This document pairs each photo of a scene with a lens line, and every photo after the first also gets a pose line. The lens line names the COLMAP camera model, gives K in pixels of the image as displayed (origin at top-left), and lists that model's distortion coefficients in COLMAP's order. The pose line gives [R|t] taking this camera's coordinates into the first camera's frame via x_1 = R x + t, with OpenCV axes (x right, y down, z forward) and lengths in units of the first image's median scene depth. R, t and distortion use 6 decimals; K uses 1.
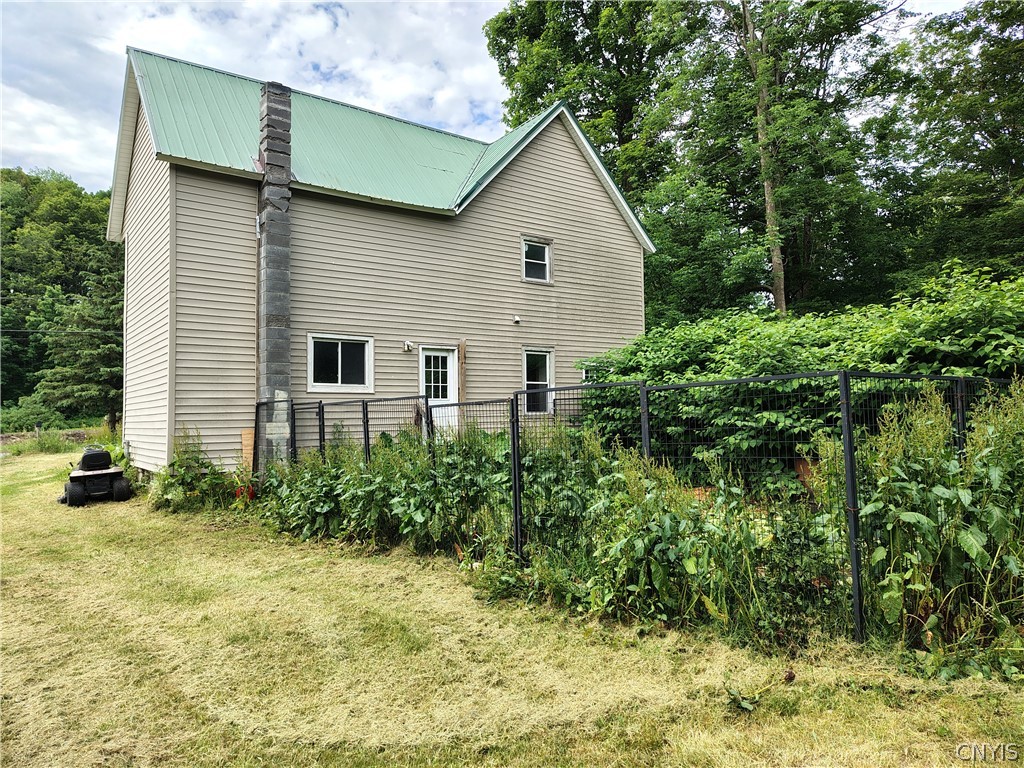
lens RADIAL K [[751.4, 0, 512.0], [0, 751.4, 384.0], [0, 0, 1]] dist [0.051635, 0.000574]
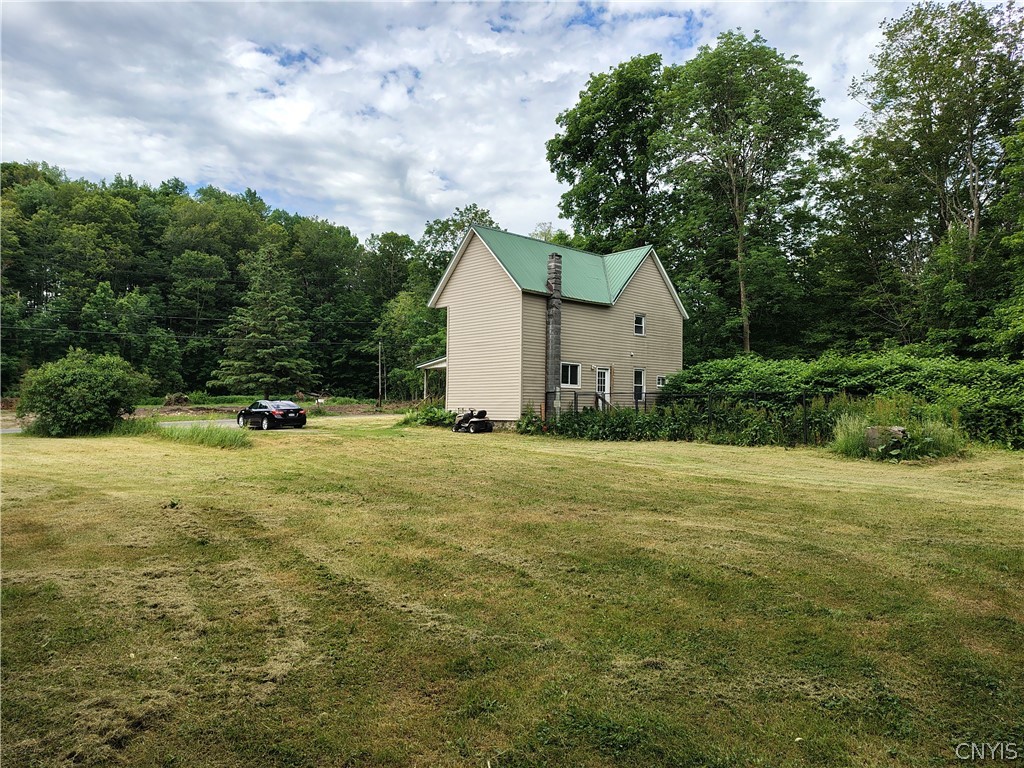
lens RADIAL K [[751.4, 0, 512.0], [0, 751.4, 384.0], [0, 0, 1]] dist [0.051635, 0.000574]
pose [[0.992709, 0.028366, 0.117153, -0.642149], [-0.029704, 0.999512, 0.009690, -0.016982], [-0.116821, -0.013099, 0.993067, -1.158490]]
